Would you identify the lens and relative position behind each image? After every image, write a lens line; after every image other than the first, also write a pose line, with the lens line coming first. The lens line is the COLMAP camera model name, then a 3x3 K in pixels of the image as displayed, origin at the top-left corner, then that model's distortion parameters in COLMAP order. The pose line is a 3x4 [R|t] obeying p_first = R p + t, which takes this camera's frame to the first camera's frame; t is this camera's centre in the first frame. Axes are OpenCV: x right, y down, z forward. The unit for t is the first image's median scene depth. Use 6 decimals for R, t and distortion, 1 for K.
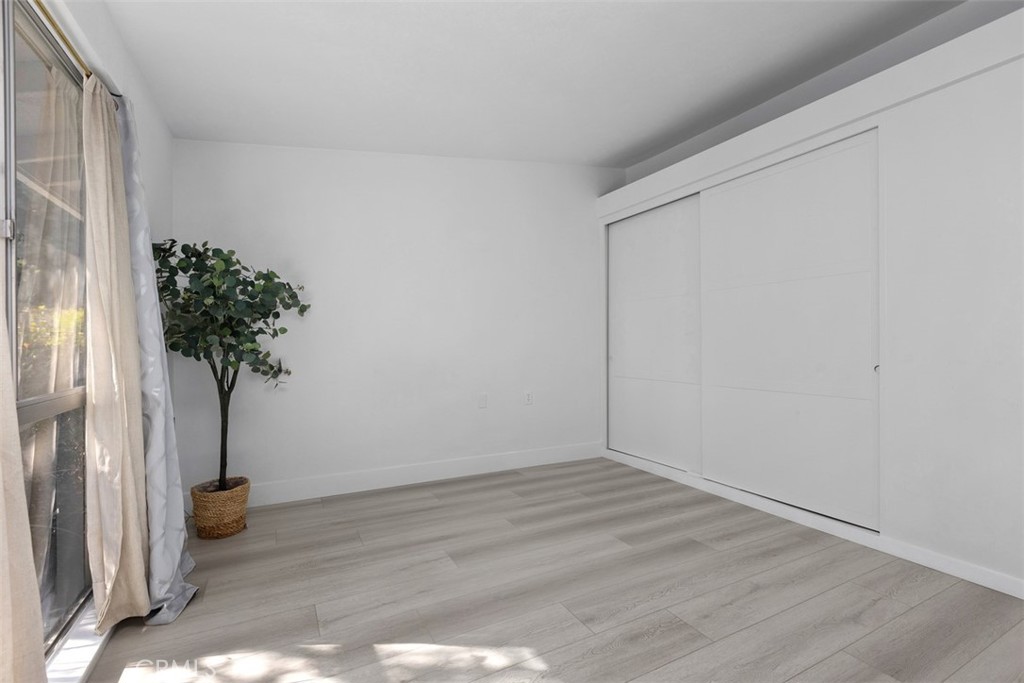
lens RADIAL K [[461.8, 0, 512.0], [0, 461.8, 341.5], [0, 0, 1]] dist [-0.001324, -0.000106]
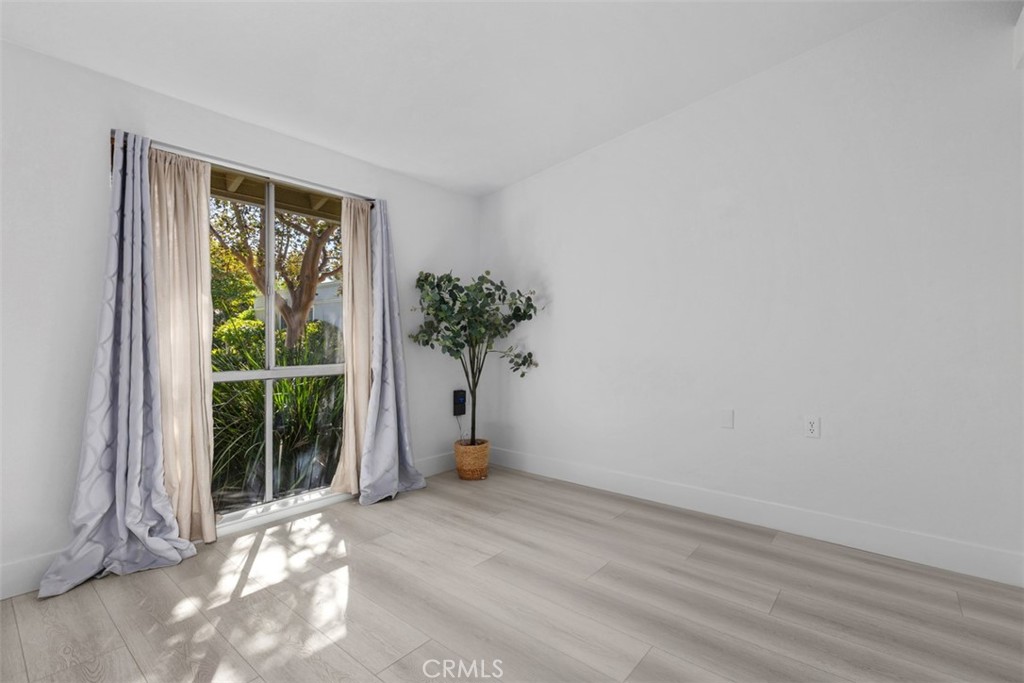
lens RADIAL K [[464.5, 0, 512.0], [0, 464.5, 341.5], [0, 0, 1]] dist [-0.000950, -0.000028]
pose [[0.374388, 0.002766, -0.927268, 0.666739], [0.004581, 0.999978, 0.004833, 0.001776], [0.927261, -0.006057, 0.374367, 0.560459]]
